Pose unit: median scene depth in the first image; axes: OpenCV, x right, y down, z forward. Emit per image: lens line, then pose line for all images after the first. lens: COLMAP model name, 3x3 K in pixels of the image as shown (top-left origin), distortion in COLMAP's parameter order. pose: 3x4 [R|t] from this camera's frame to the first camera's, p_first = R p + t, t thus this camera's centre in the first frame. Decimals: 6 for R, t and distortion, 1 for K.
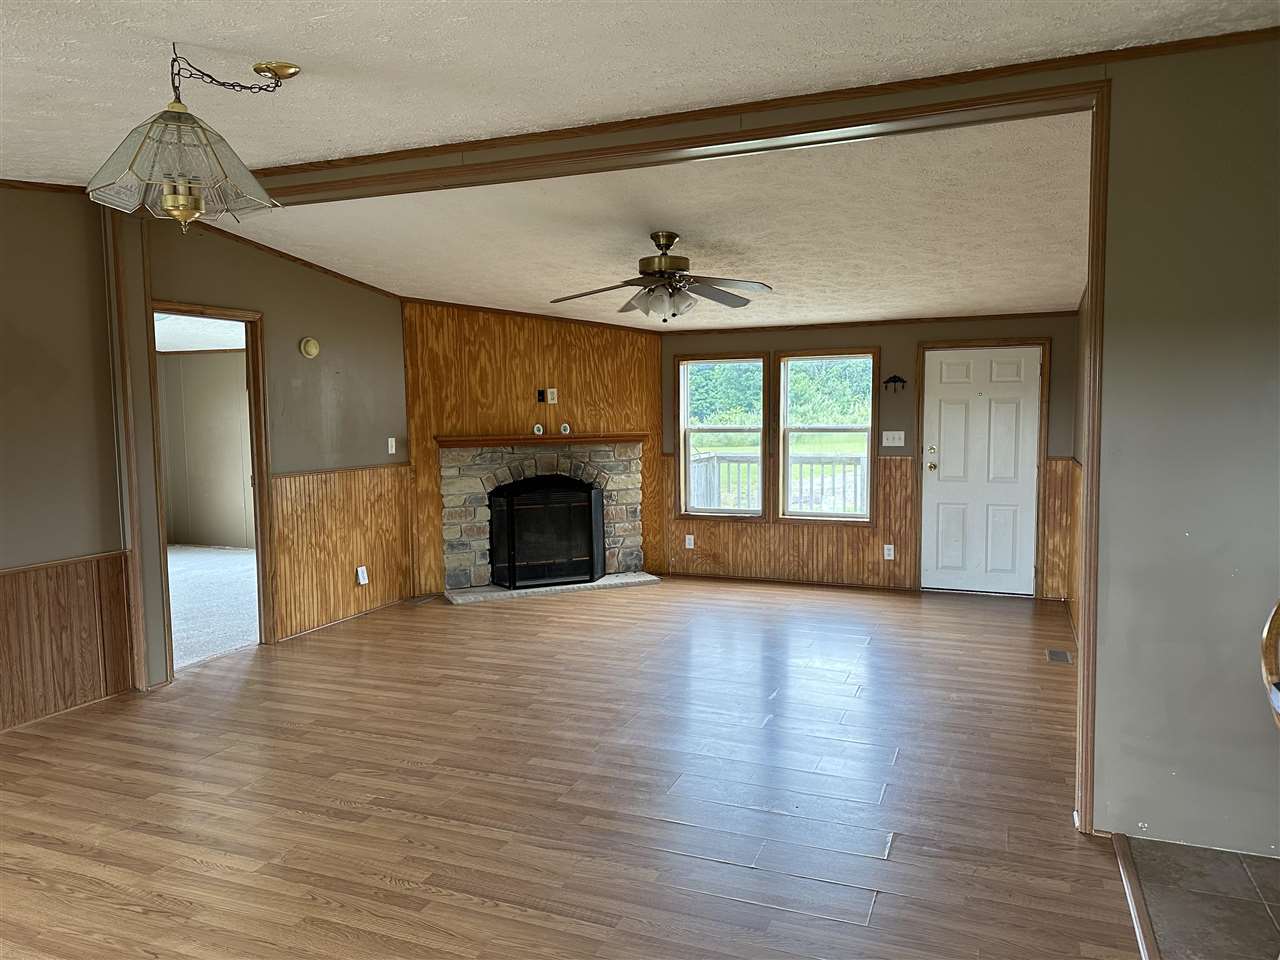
lens RADIAL K [[861.0, 0, 650.0], [0, 861.0, 487.6], [0, 0, 1]] dist [0.139754, -0.140568]
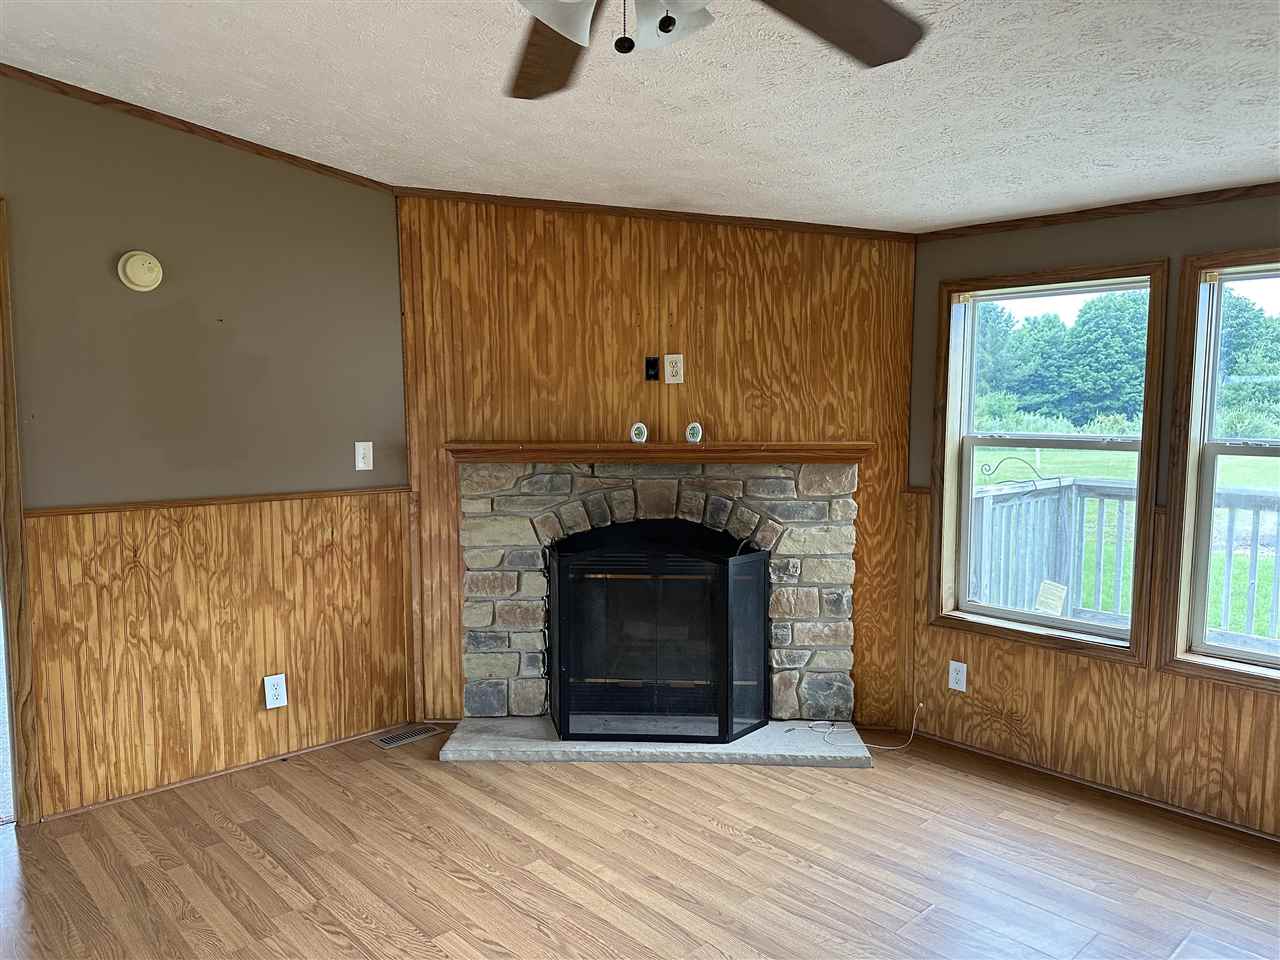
lens RADIAL K [[923.7, 0, 641.9], [0, 923.7, 486.1], [0, 0, 1]] dist [0.149846, -0.178309]
pose [[0.906447, 0.053001, -0.418980, 0.109644], [-0.050912, 0.998572, 0.016175, -0.044764], [0.419239, 0.006669, 0.907851, 0.499617]]
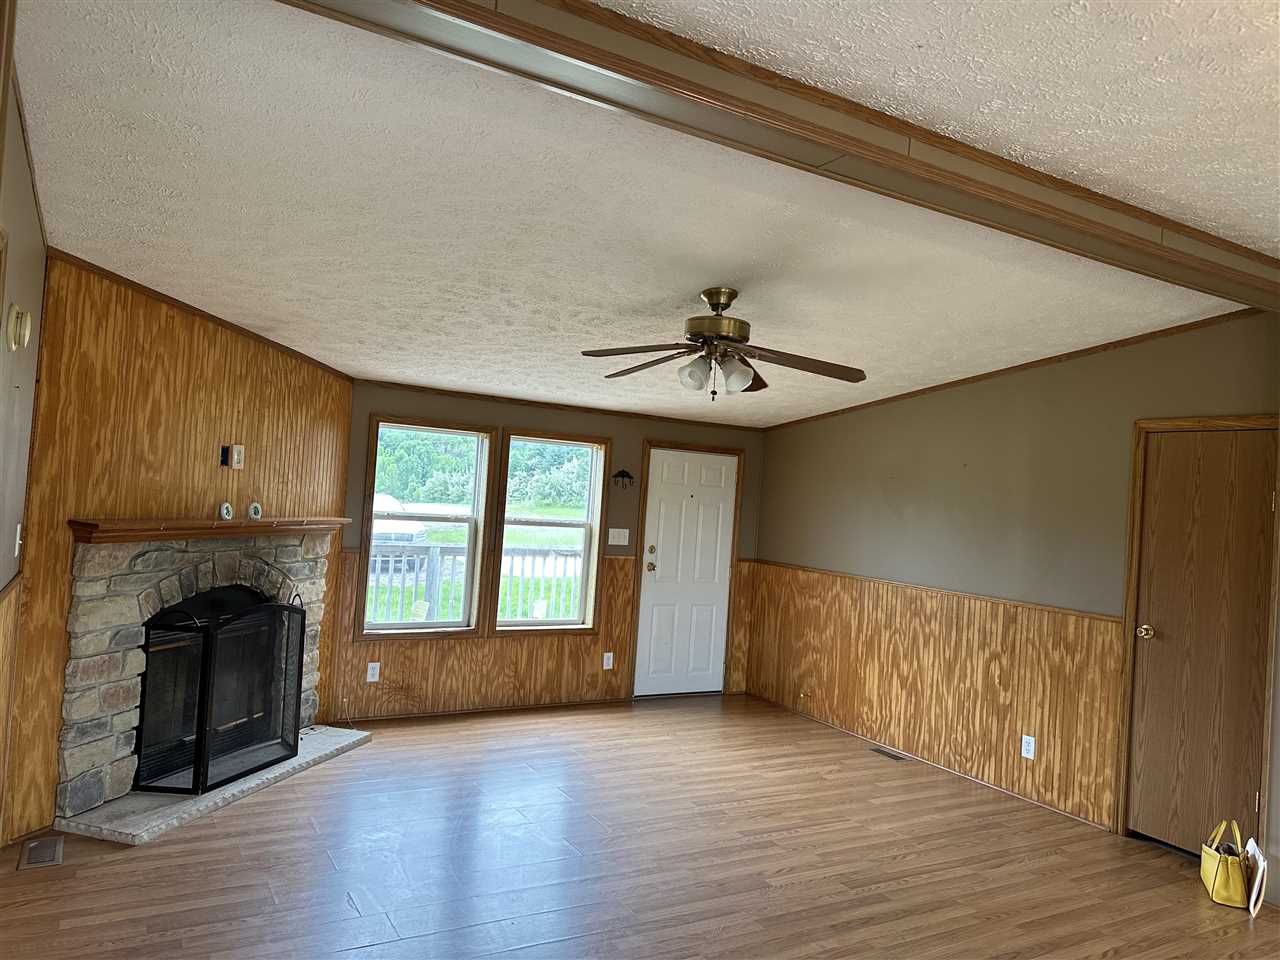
lens RADIAL K [[884.8, 0, 637.8], [0, 884.8, 484.8], [0, 0, 1]] dist [0.110035, -0.156869]
pose [[0.618675, 0.061798, 0.783213, -0.449650], [0.002226, 0.996760, -0.080405, -0.035261], [-0.785644, 0.051488, 0.616533, 0.393227]]
